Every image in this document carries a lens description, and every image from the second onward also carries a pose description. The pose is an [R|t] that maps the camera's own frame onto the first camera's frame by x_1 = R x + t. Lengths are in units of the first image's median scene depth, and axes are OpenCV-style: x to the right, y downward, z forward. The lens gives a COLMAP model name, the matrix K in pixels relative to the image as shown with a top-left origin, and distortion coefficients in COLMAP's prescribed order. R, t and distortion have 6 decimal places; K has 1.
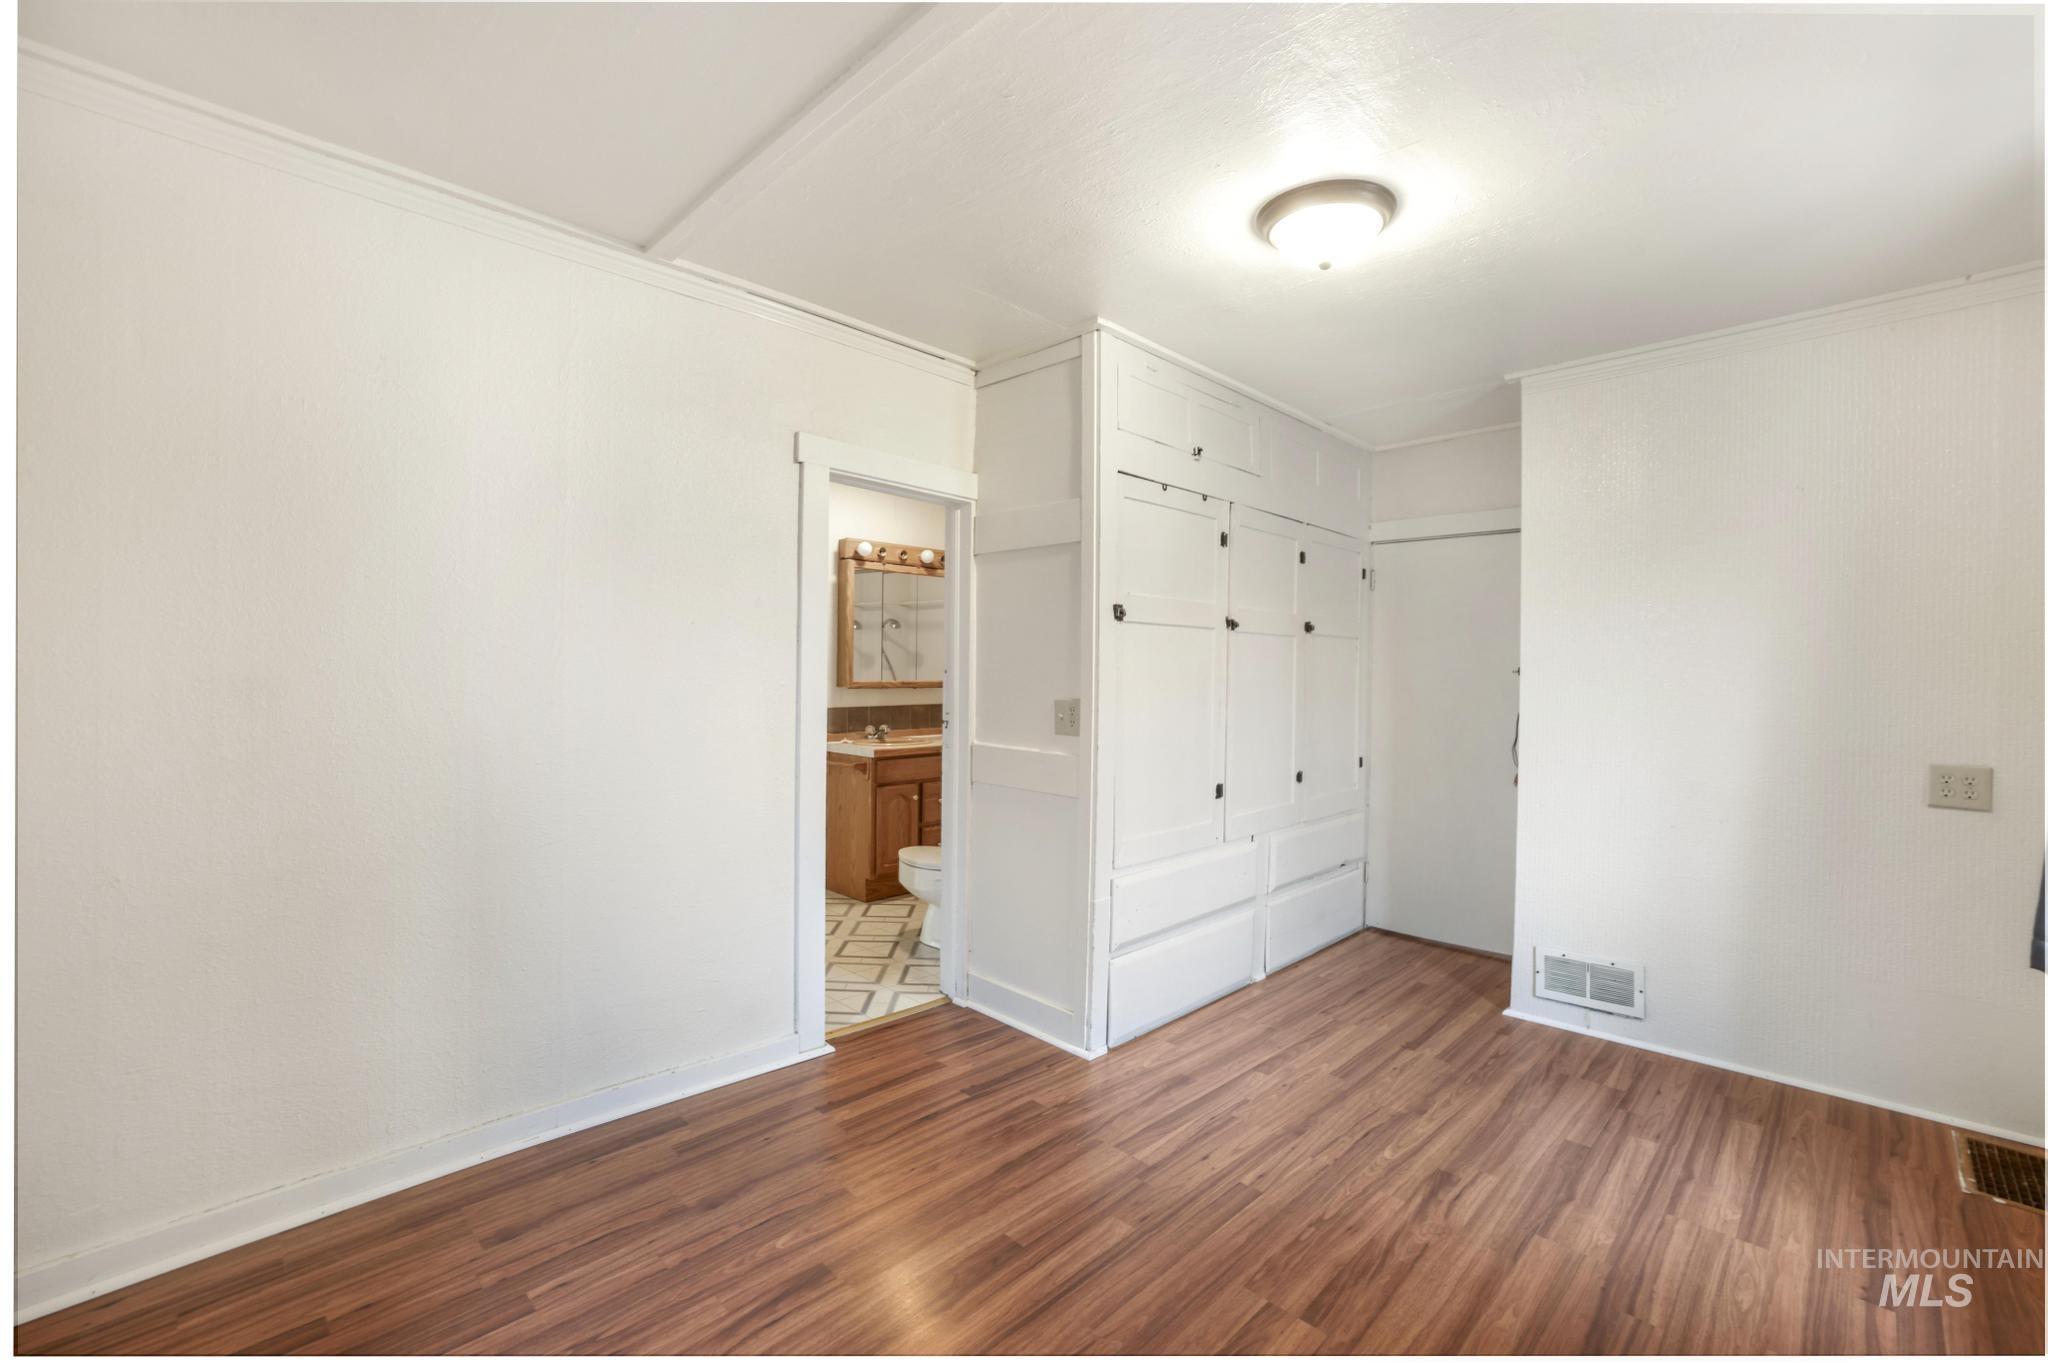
lens RADIAL K [[880.0, 0, 1024.3], [0, 880.0, 675.8], [0, 0, 1]] dist [-0.042683, 0.014293]
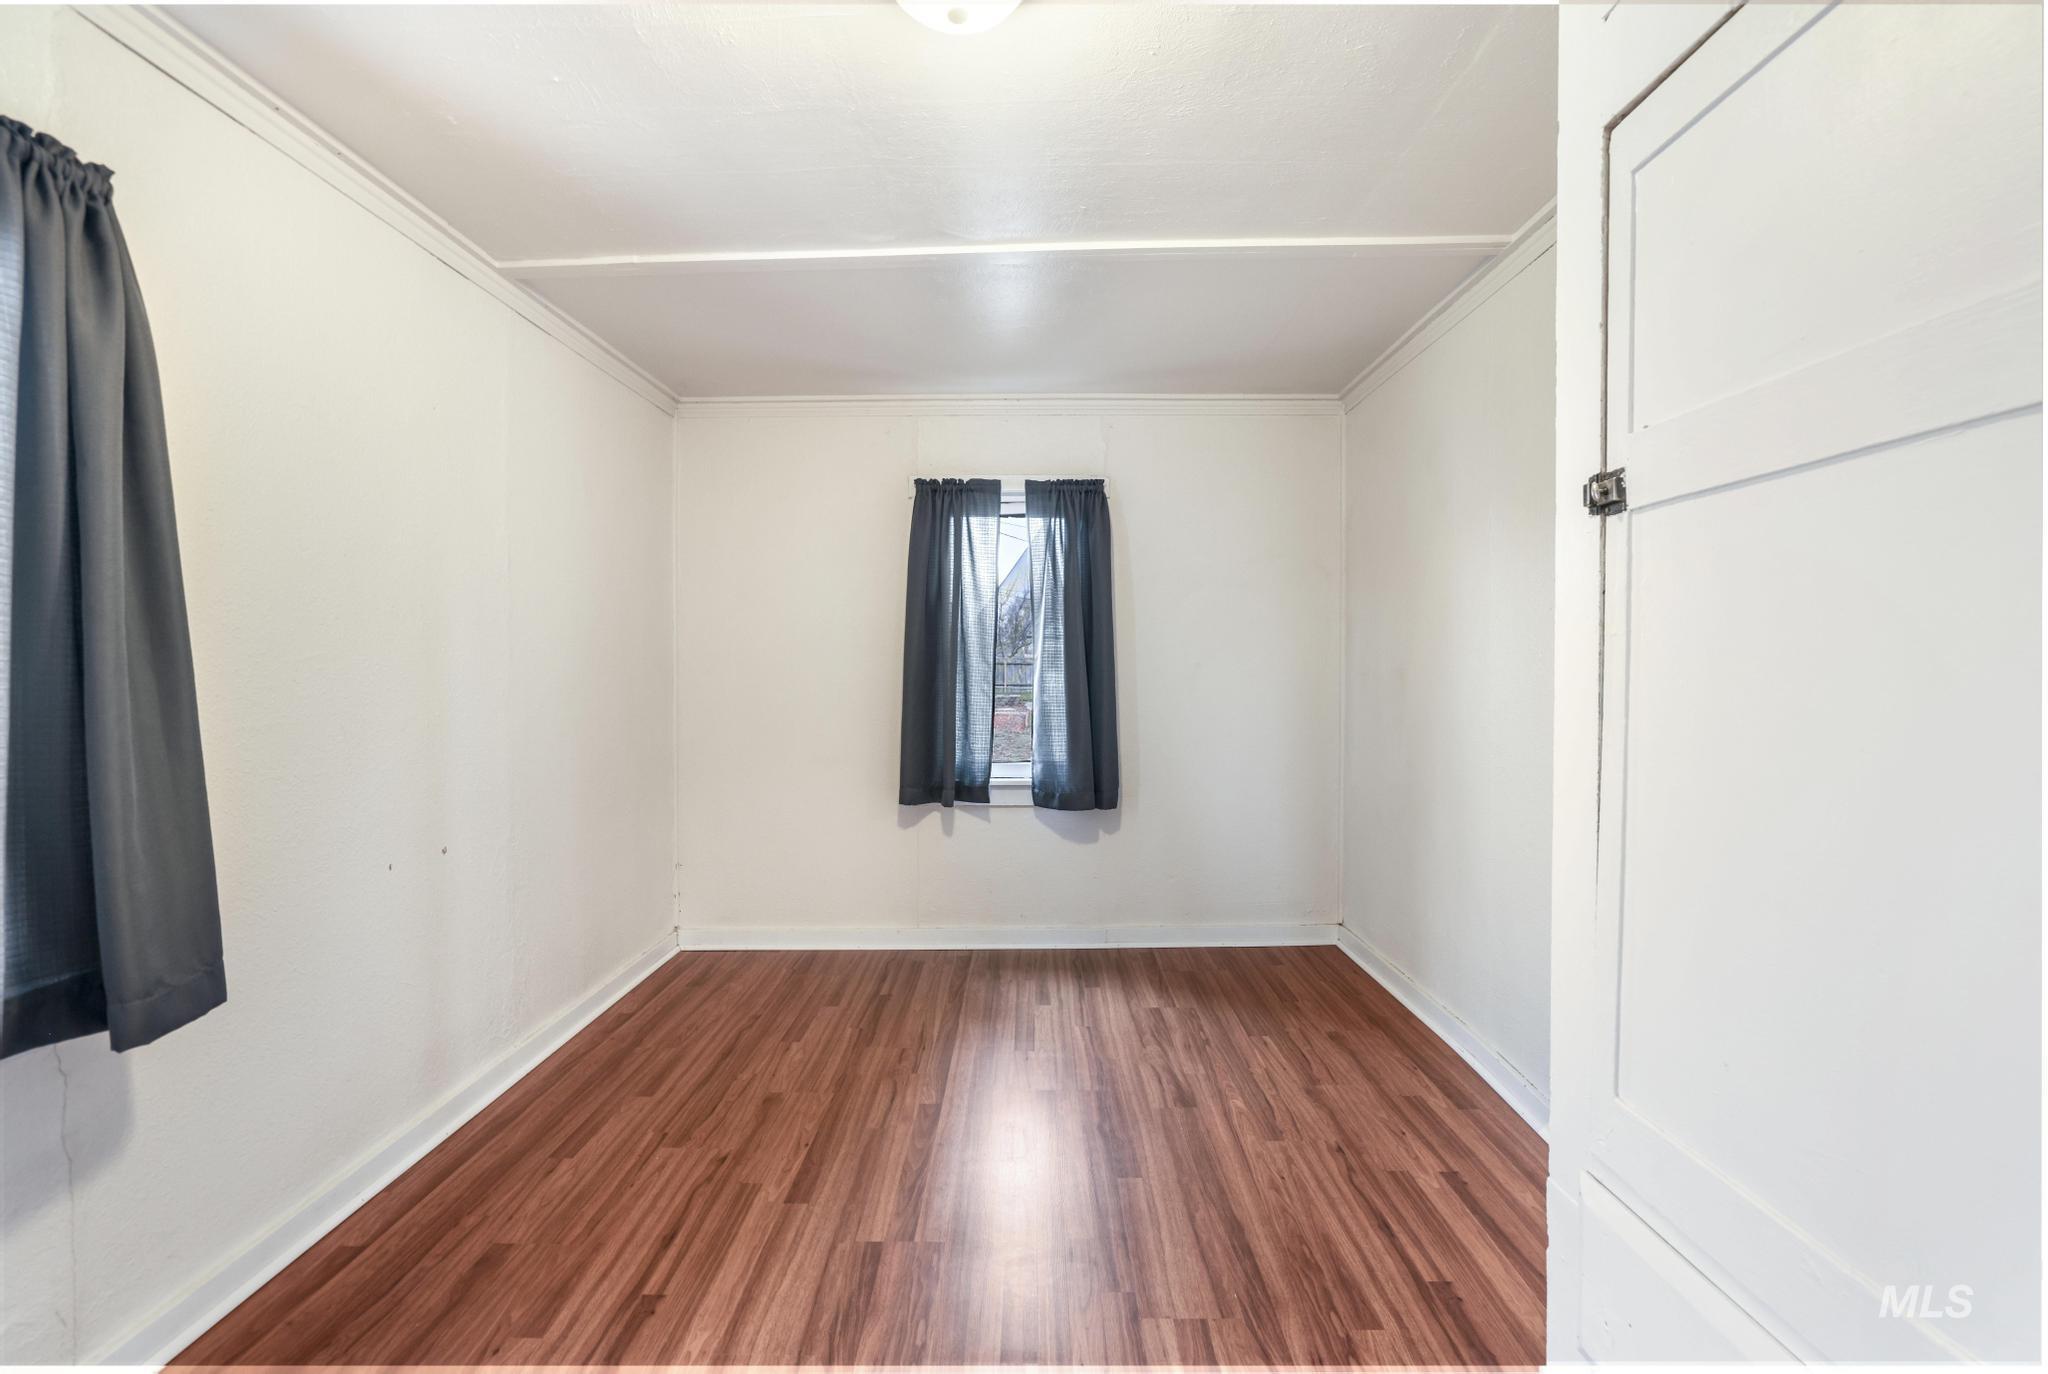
lens RADIAL K [[880.0, 0, 1022.4], [0, 880.0, 684.2], [0, 0, 1]] dist [-0.042683, 0.014293]
pose [[-0.717290, 0.000308, -0.696775, 0.816493], [-0.016962, 0.999696, 0.017904, 0.010638], [0.696568, 0.024661, -0.717066, 1.612389]]
